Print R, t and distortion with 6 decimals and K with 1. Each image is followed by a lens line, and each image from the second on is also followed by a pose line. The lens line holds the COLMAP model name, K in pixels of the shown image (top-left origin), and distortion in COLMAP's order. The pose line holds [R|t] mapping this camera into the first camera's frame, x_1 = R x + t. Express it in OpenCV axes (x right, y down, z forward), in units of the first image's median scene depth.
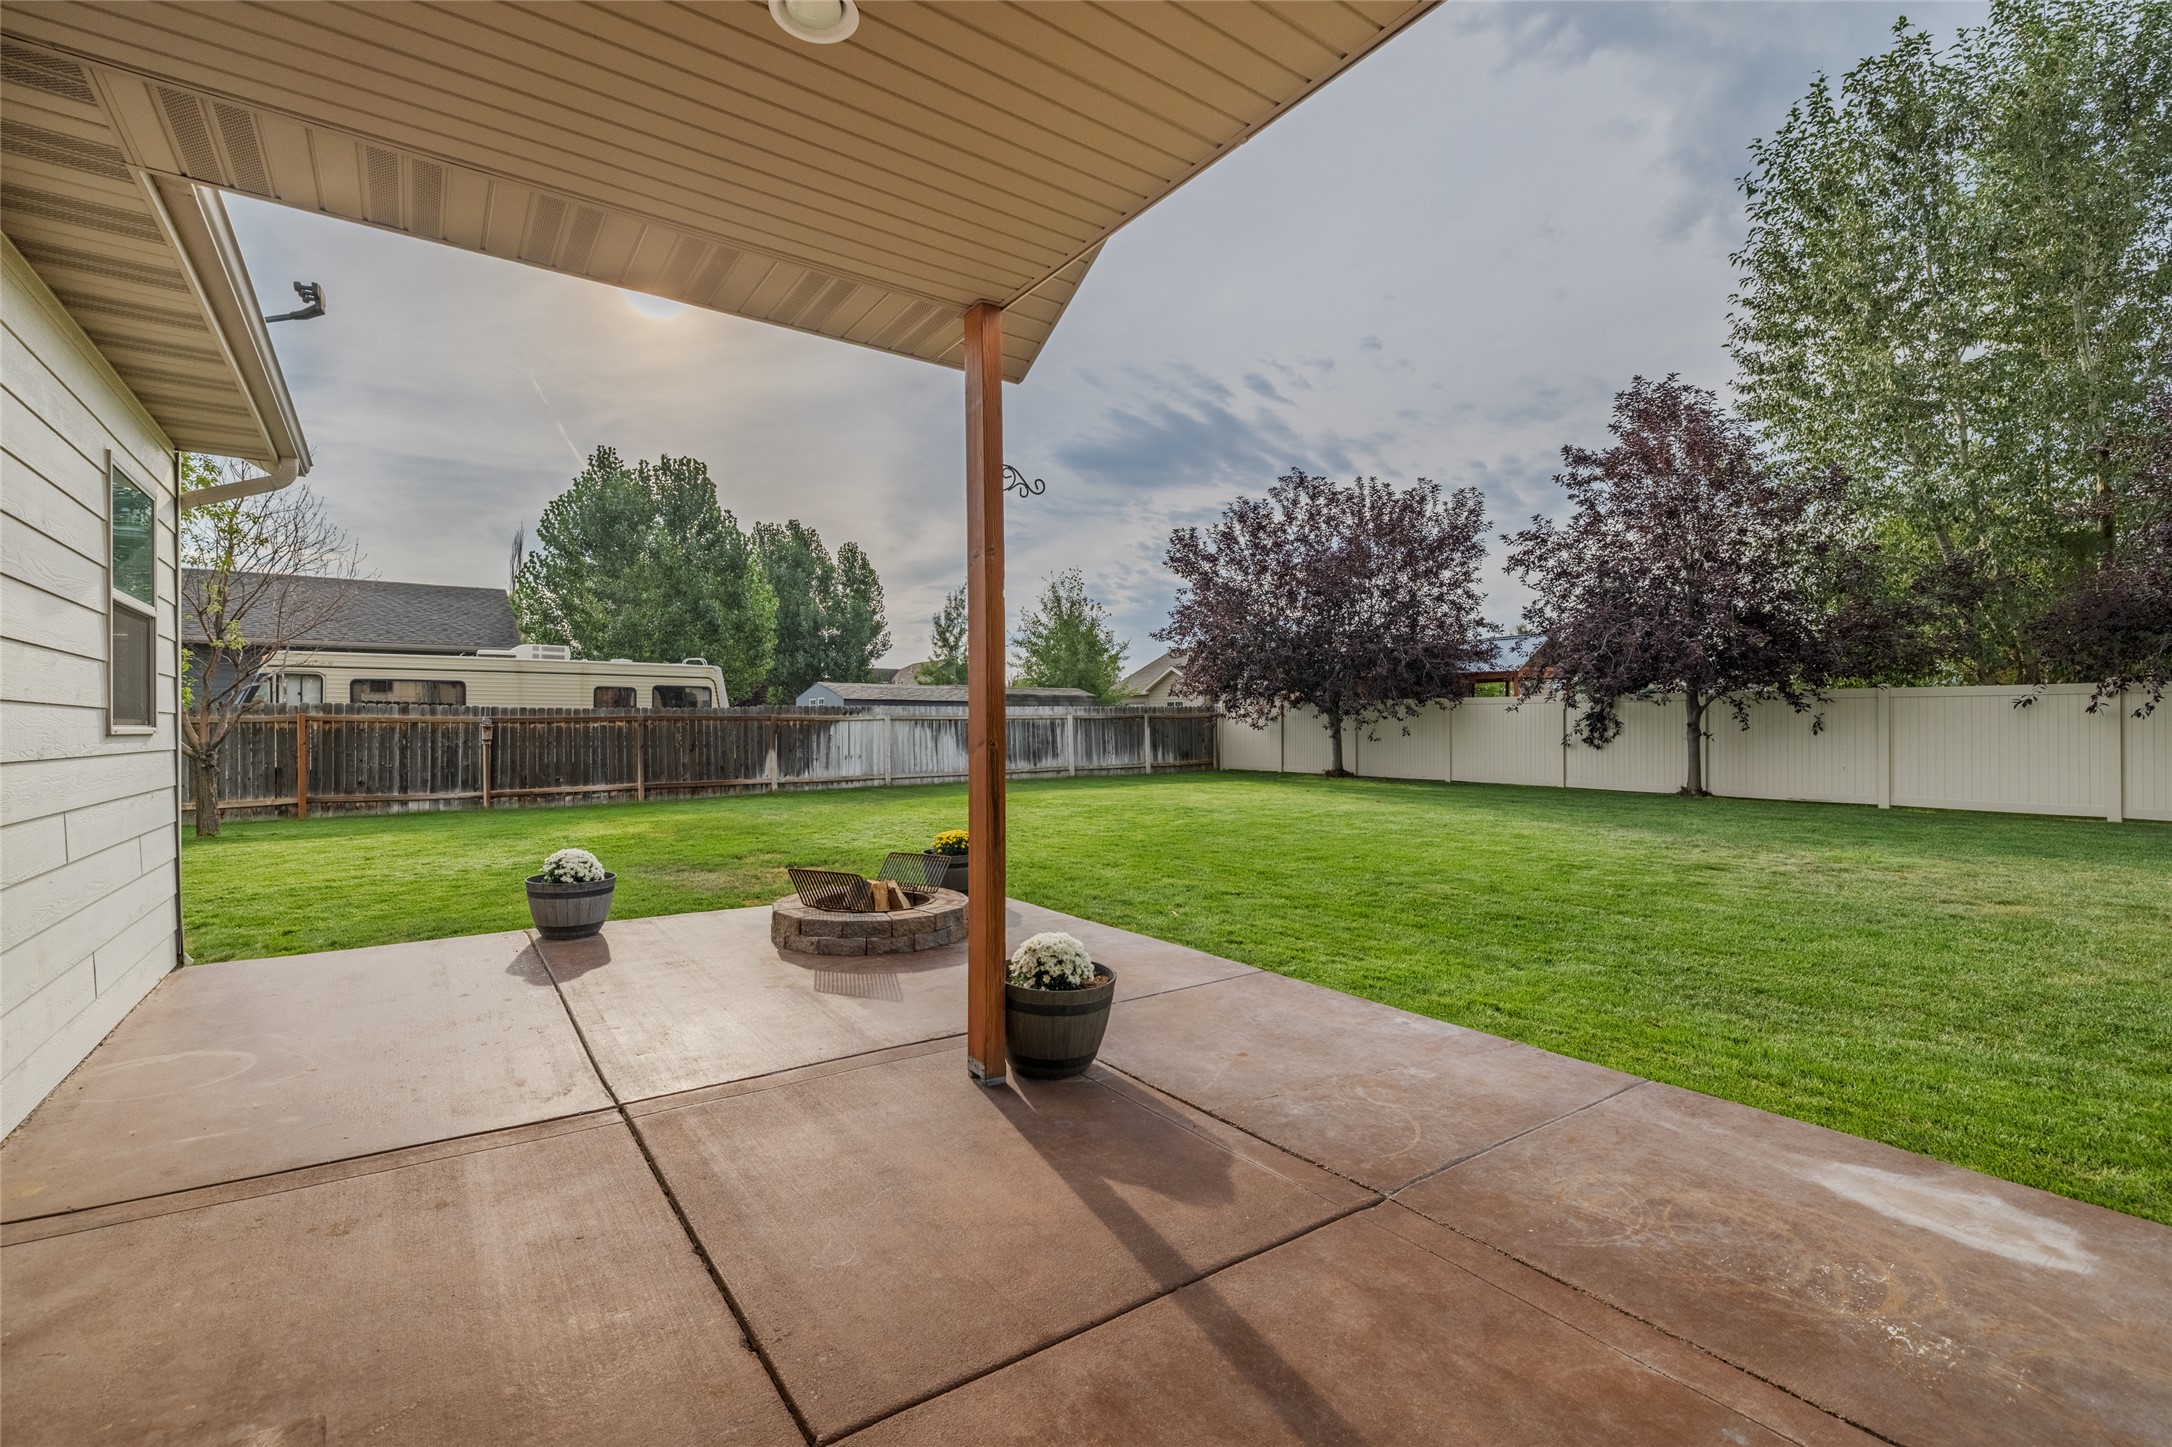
lens RADIAL K [[937.8, 0, 1058.6], [0, 937.8, 723.9], [0, 0, 1]] dist [0.002133, 0.001009]
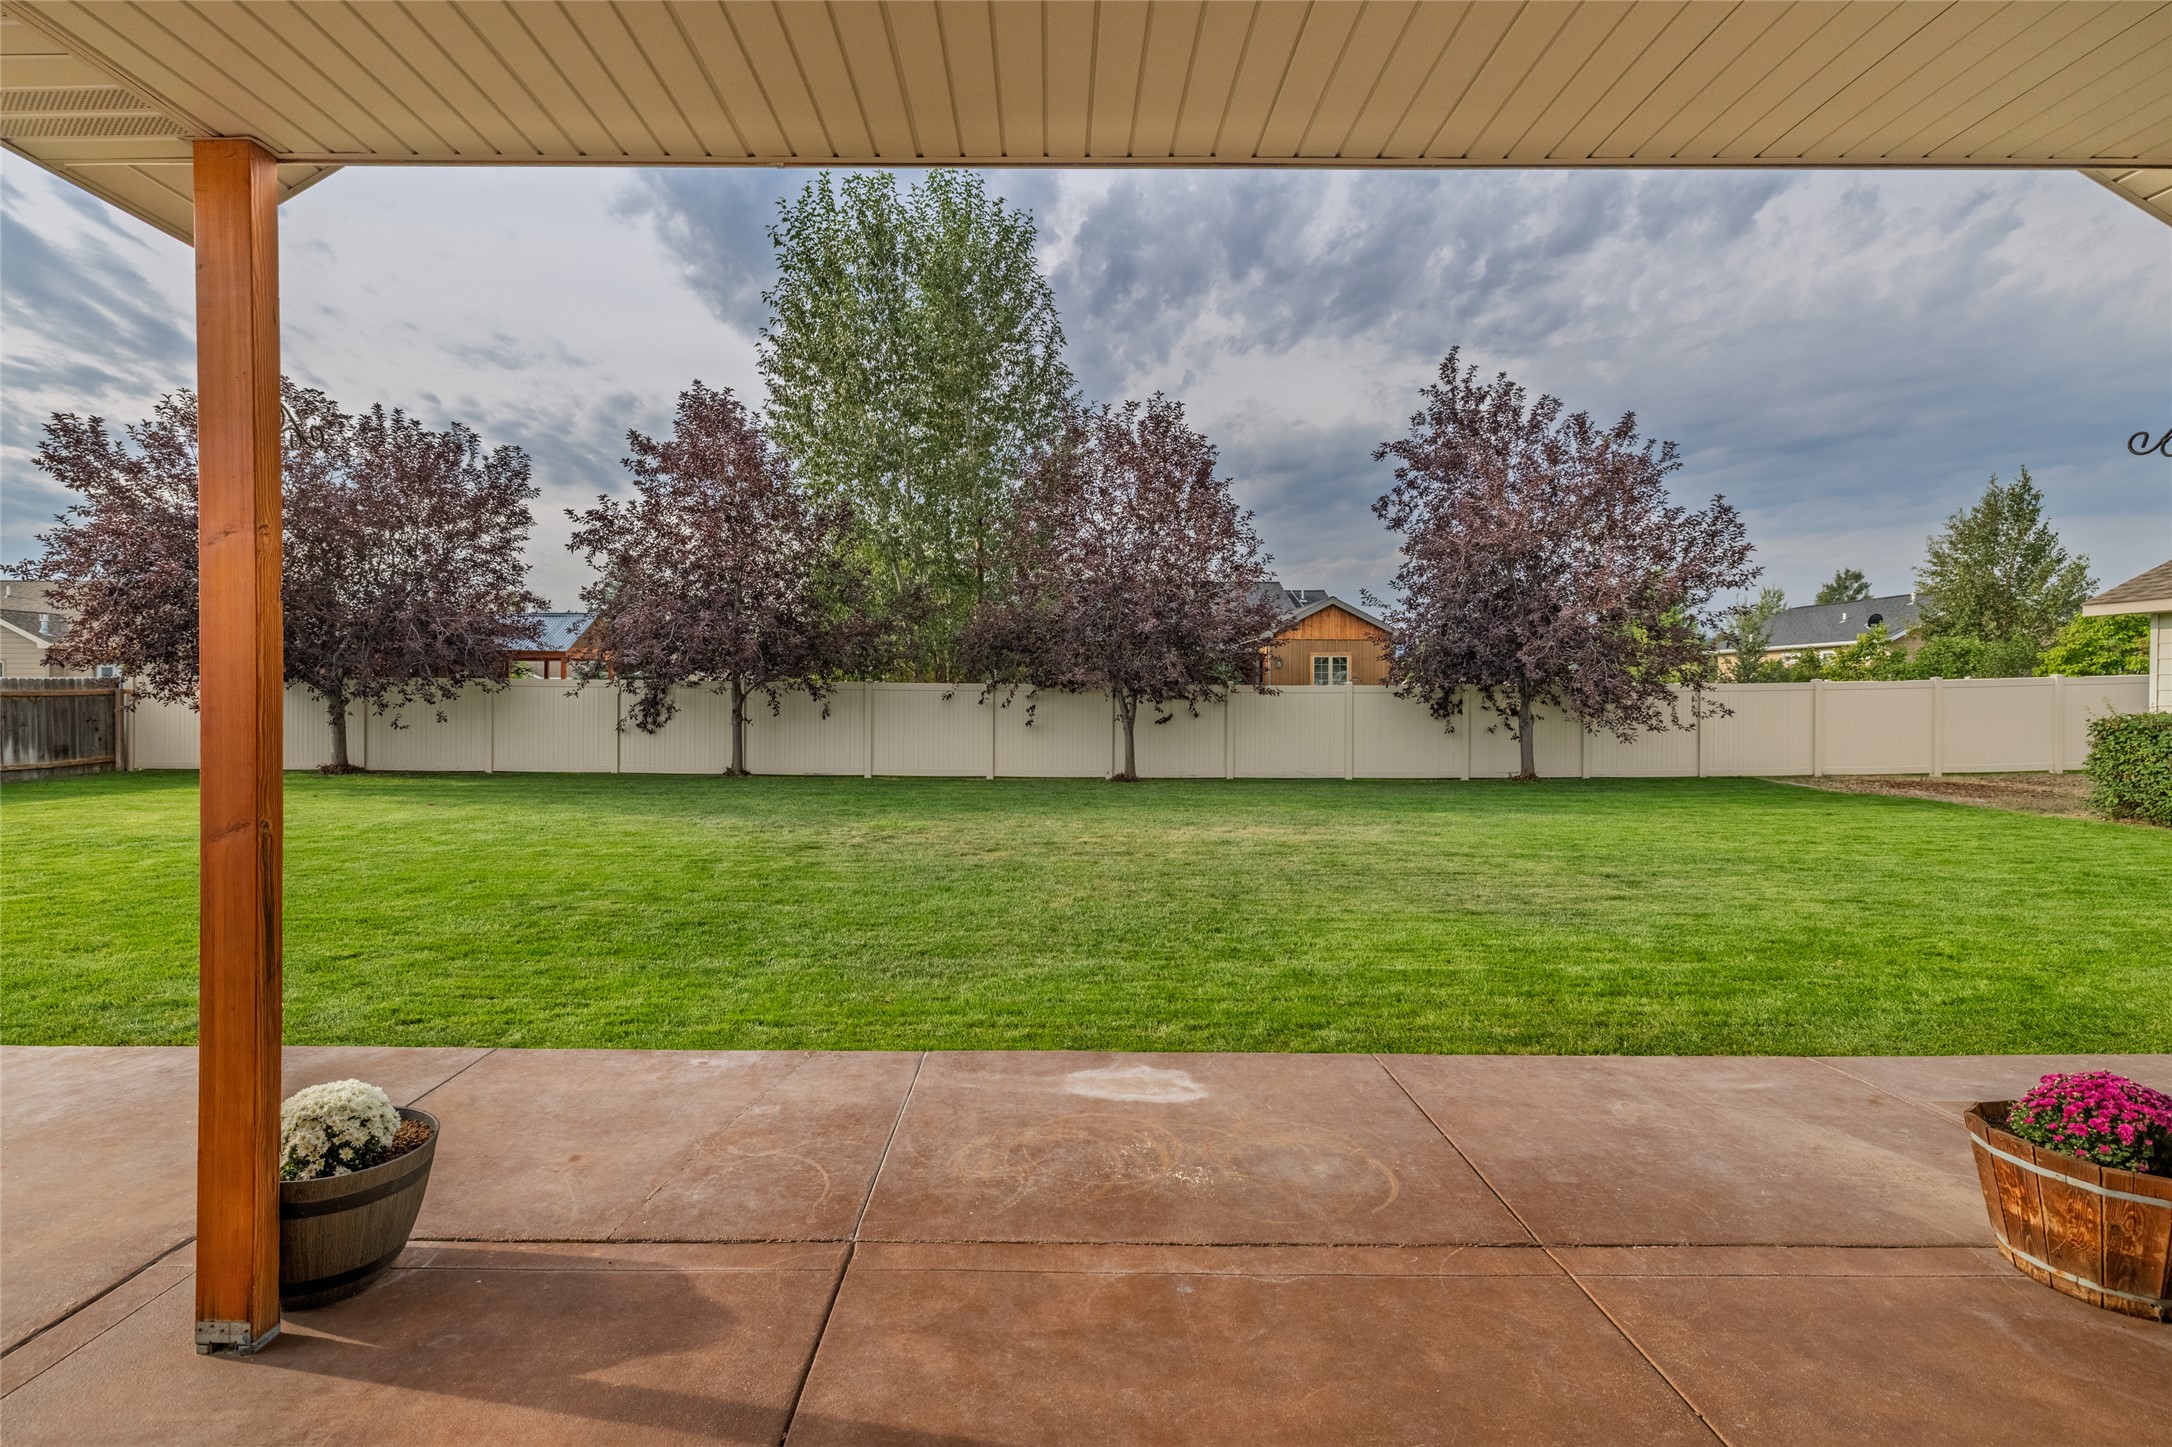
lens RADIAL K [[1001.4, 0, 1034.8], [0, 1001.4, 707.1], [0, 0, 1]] dist [0.004730, -0.002730]
pose [[0.573825, -0.003428, 0.818971, -0.112617], [-0.008311, 0.999915, 0.010009, -0.024564], [-0.818936, -0.012550, 0.573748, 0.054592]]
